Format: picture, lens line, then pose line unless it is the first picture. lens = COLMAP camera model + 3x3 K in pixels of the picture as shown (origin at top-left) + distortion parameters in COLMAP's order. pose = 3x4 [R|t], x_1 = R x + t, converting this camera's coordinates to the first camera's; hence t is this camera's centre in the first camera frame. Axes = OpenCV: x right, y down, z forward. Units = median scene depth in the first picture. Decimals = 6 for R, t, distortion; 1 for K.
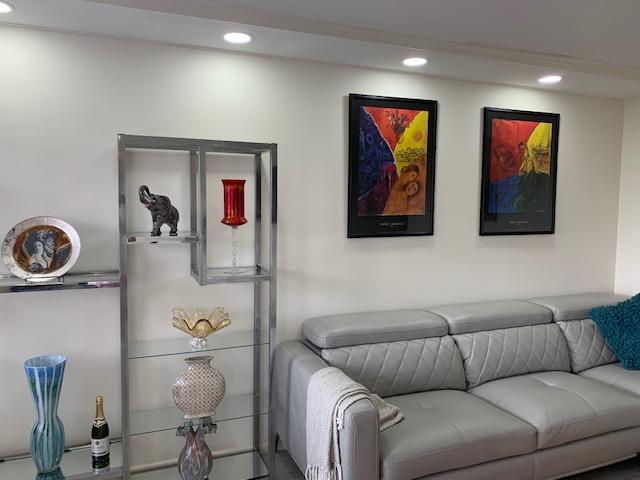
lens RADIAL K [[491.6, 0, 319.5], [0, 491.6, 244.1], [0, 0, 1]] dist [0.009054, 0.006522]
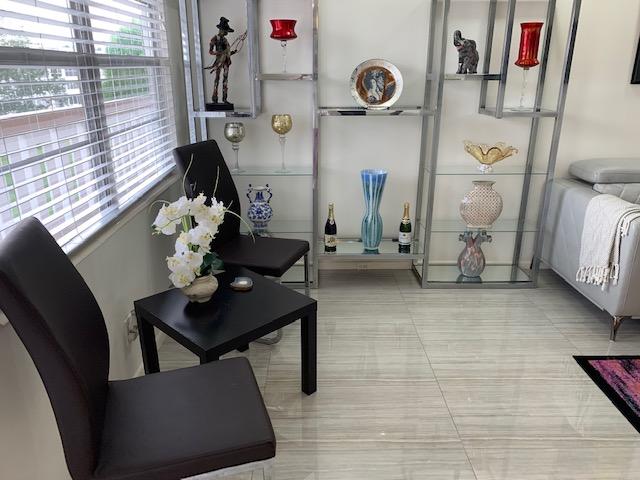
lens RADIAL K [[491.6, 0, 319.5], [0, 491.6, 244.1], [0, 0, 1]] dist [0.009054, 0.006522]
pose [[0.924556, 0.119144, -0.361940, -0.170383], [-0.023699, 0.966000, 0.257453, 0.081166], [0.380308, -0.229452, 0.895945, -0.310890]]
